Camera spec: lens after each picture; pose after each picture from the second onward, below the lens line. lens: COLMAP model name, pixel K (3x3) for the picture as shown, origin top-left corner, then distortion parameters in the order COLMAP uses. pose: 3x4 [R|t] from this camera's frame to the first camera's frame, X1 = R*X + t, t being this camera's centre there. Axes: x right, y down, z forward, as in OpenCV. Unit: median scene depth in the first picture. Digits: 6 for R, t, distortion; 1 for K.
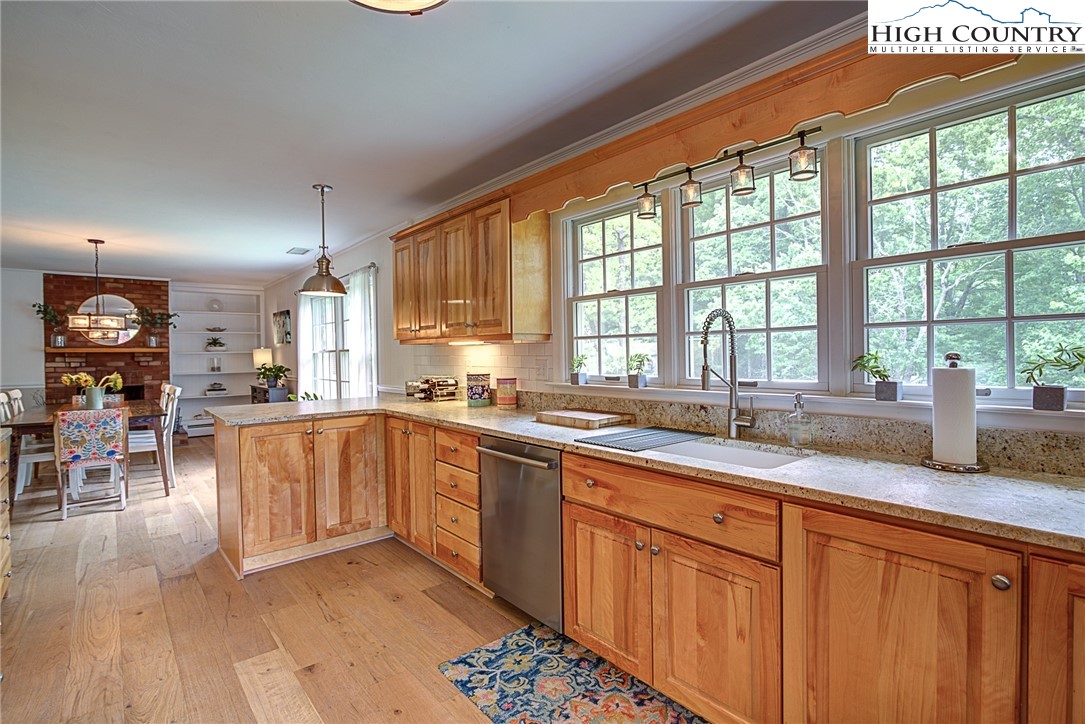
lens RADIAL K [[529.5, 0, 542.5], [0, 529.5, 362.0], [0, 0, 1]] dist [-0.009636, 0.001350]
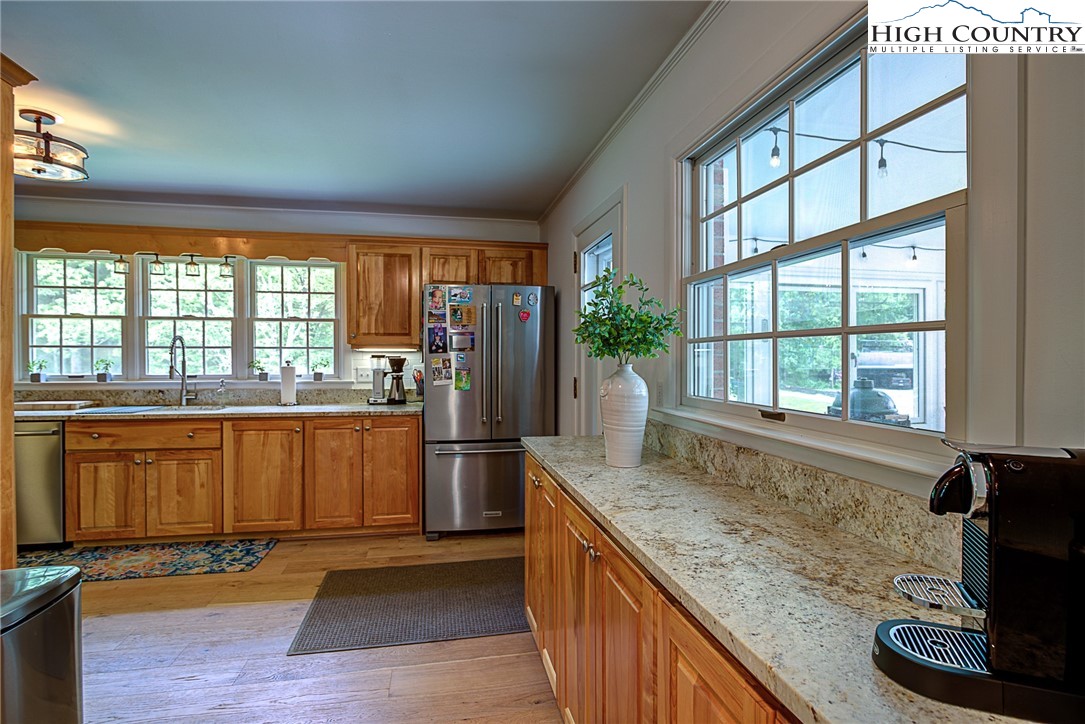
lens RADIAL K [[529.5, 0, 542.5], [0, 529.5, 362.0], [0, 0, 1]] dist [-0.009636, 0.001350]
pose [[0.478863, 0.009141, 0.877842, -0.739861], [0.006808, 0.999877, -0.014126, 0.030173], [-0.877863, 0.012741, 0.478742, -1.102186]]
